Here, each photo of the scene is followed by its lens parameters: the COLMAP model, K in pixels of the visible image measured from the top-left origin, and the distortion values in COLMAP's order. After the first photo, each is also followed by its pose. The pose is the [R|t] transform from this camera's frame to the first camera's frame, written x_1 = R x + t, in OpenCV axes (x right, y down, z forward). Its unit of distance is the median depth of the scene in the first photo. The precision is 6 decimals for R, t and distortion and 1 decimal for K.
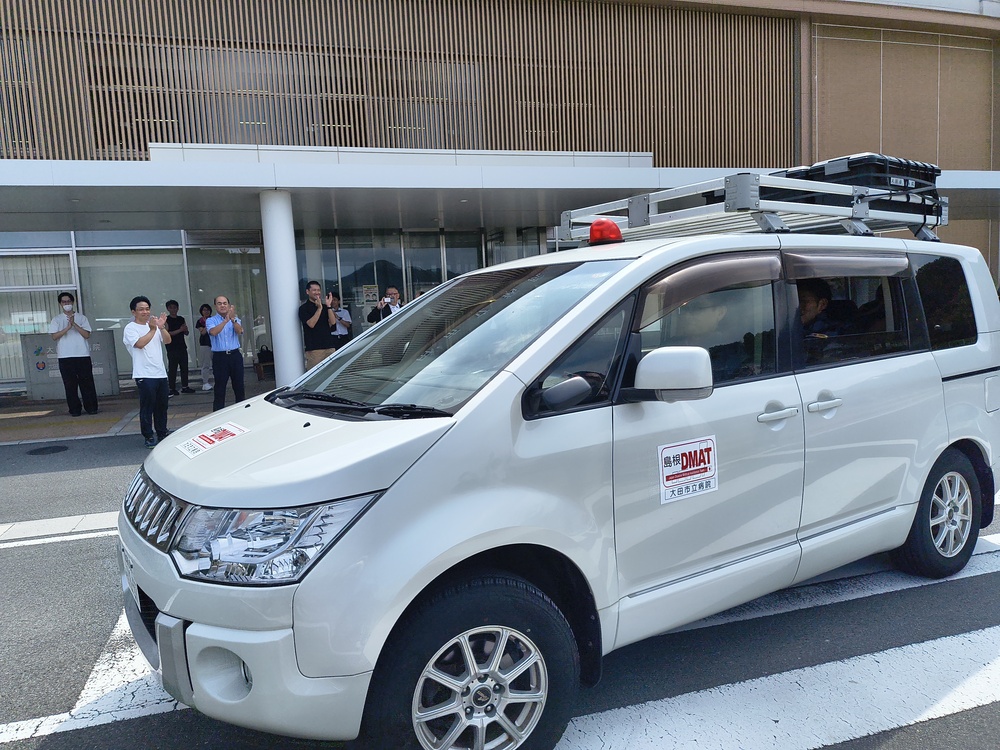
lens RADIAL K [[737.6, 0, 500.0], [0, 737.6, 375.0], [0, 0, 1]] dist [0.035757, -0.051356]
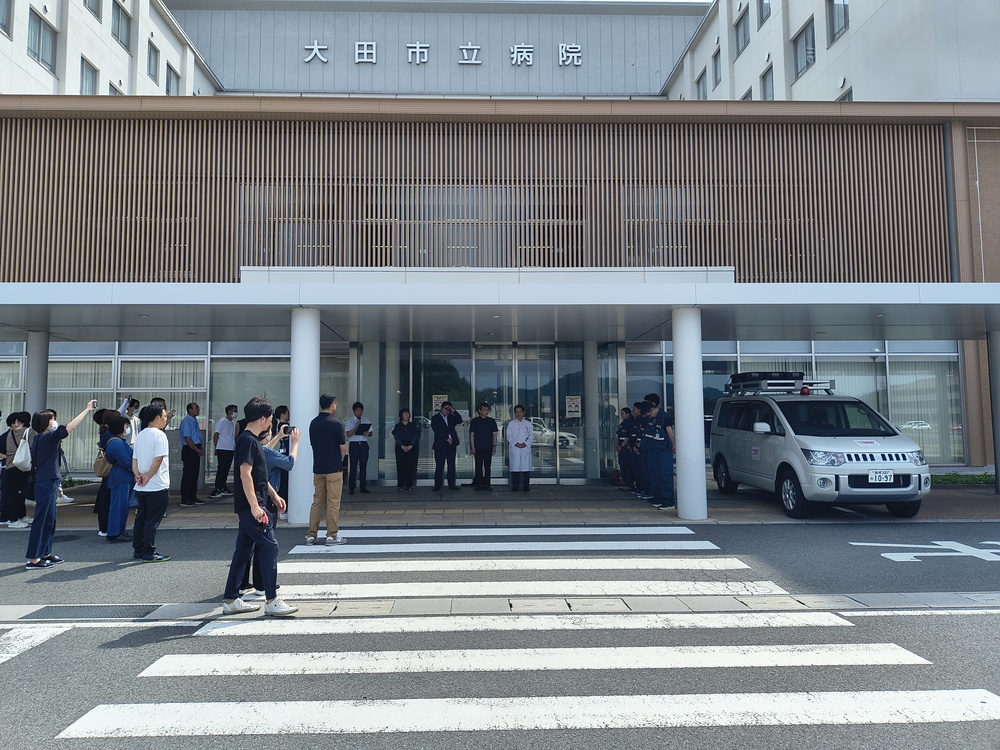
lens RADIAL K [[722.3, 0, 500.0], [0, 722.3, 375.0], [0, 0, 1]] dist [-0.000655, 0.000375]
pose [[0.962786, 0.023577, -0.269236, 0.169136], [-0.063092, 0.988270, -0.139073, -0.014026], [0.262799, 0.150884, 0.952980, 0.055185]]
